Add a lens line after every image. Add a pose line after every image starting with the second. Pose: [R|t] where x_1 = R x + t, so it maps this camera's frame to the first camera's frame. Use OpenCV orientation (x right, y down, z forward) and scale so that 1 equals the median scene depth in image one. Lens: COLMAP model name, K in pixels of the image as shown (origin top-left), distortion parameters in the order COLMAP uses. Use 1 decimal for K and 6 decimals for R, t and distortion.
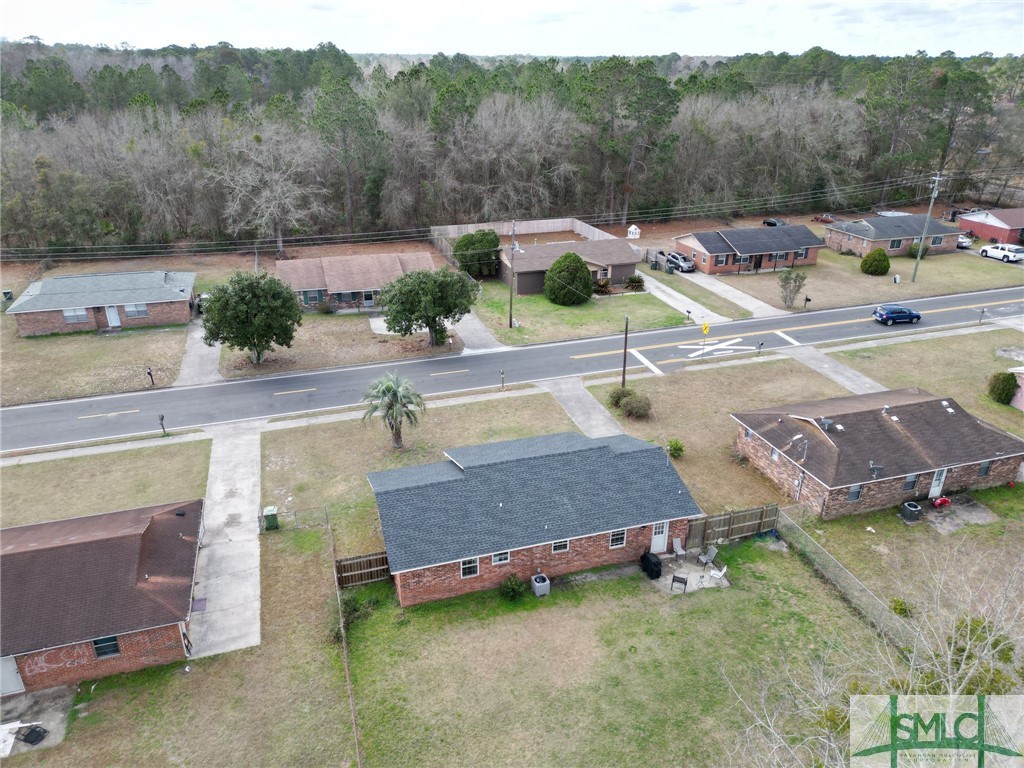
lens RADIAL K [[713.3, 0, 507.9], [0, 713.3, 381.6], [0, 0, 1]] dist [0.076894, -0.071844]
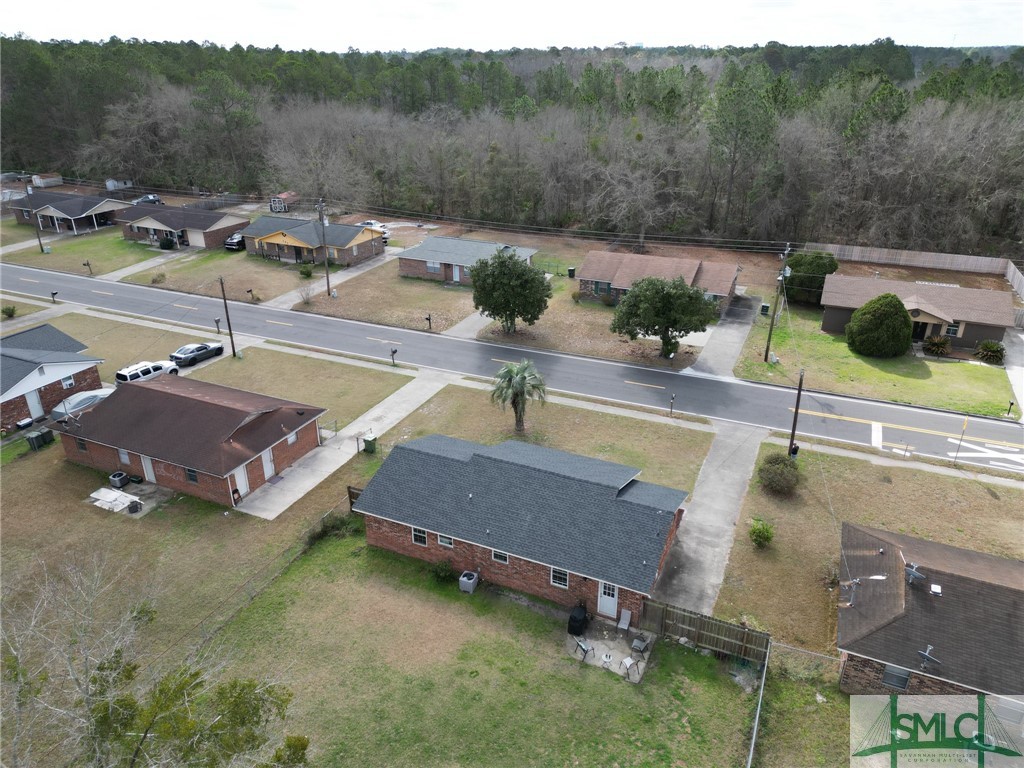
lens RADIAL K [[713.3, 0, 509.6], [0, 713.3, 378.1], [0, 0, 1]] dist [0.076894, -0.071844]
pose [[0.742743, 0.267005, -0.614037, 0.507997], [-0.267651, 0.958993, 0.093251, -0.084654], [0.613756, 0.095086, 0.783749, 0.162986]]
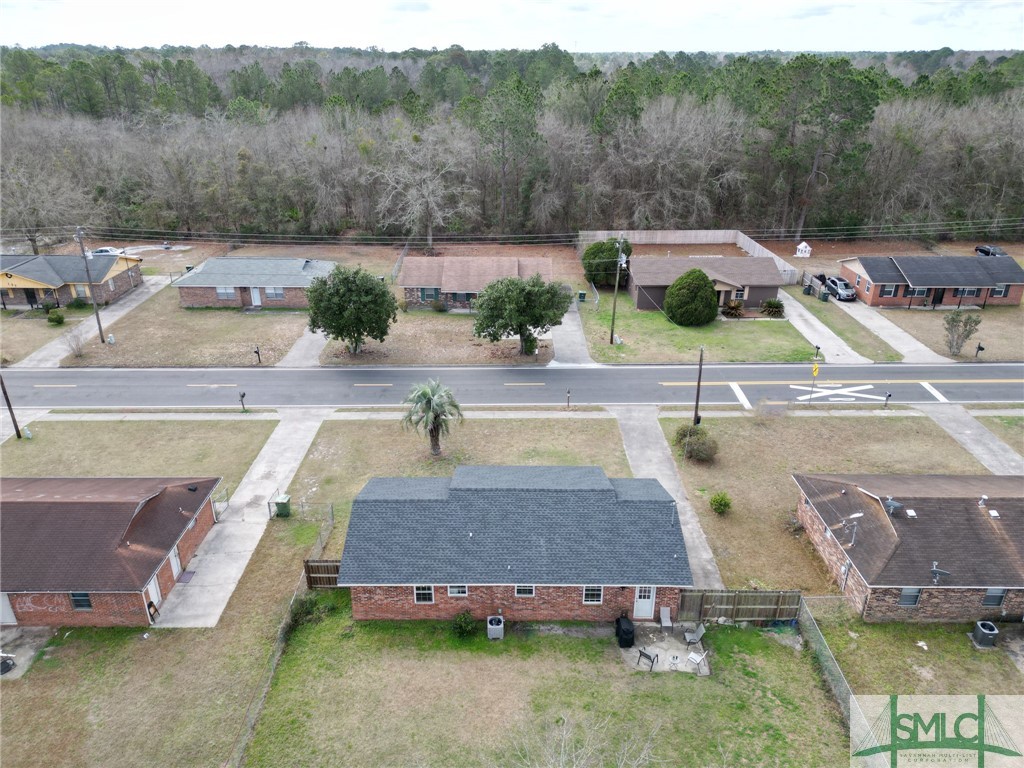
lens RADIAL K [[713.3, 0, 508.5], [0, 713.3, 380.1], [0, 0, 1]] dist [0.076894, -0.071844]
pose [[0.952905, 0.120216, -0.278425, 0.225529], [-0.120114, 0.992606, 0.017489, -0.043785], [0.278469, 0.016778, 0.960299, 0.077623]]
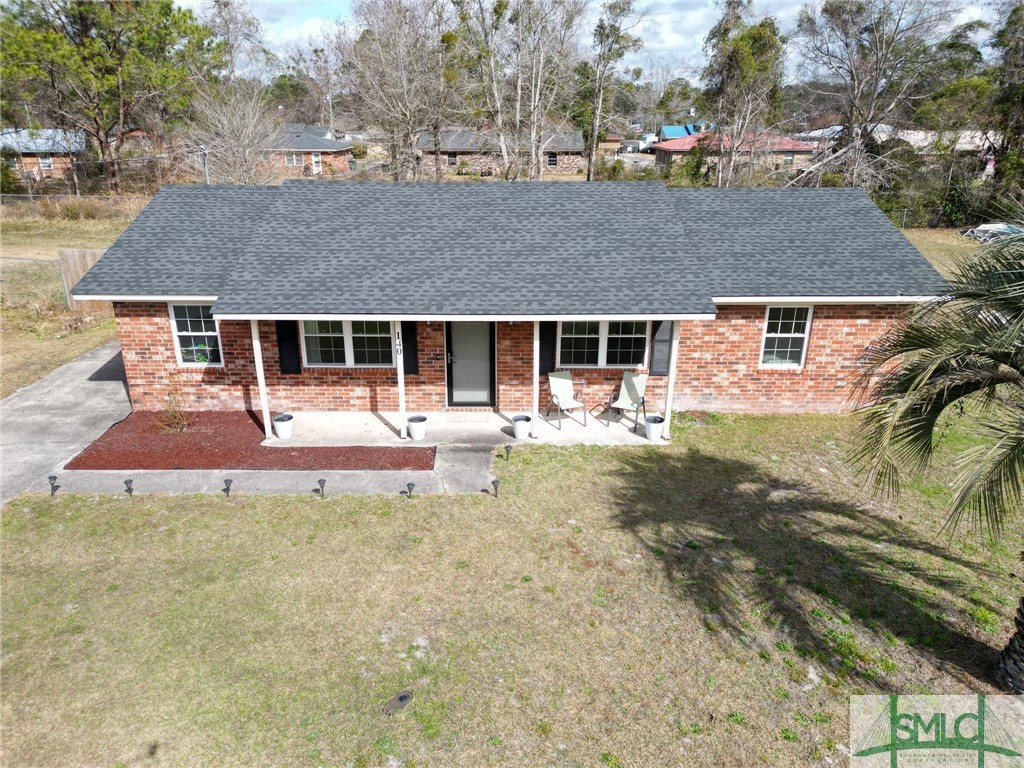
lens RADIAL K [[713.3, 0, 509.8], [0, 713.3, 384.0], [0, 0, 1]] dist [0.076894, -0.071844]
pose [[-0.955488, -0.113201, 0.272449, -0.090023], [0.110331, 0.719357, 0.685823, -0.081376], [-0.273624, 0.685355, -0.674847, 1.186719]]
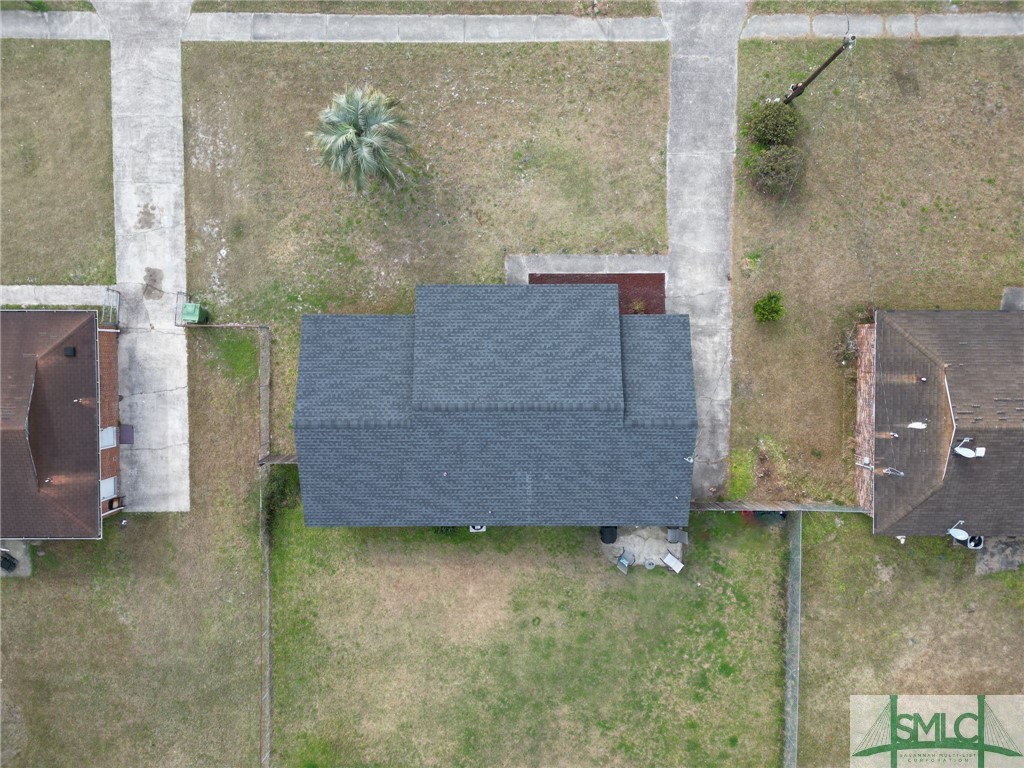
lens RADIAL K [[713.3, 0, 509.2], [0, 713.3, 383.1], [0, 0, 1]] dist [0.076894, -0.071844]
pose [[0.953599, 0.300994, 0.007131, 0.018513], [-0.120190, 0.358851, 0.925624, -0.507262], [0.276048, -0.883532, 0.378376, 0.651502]]
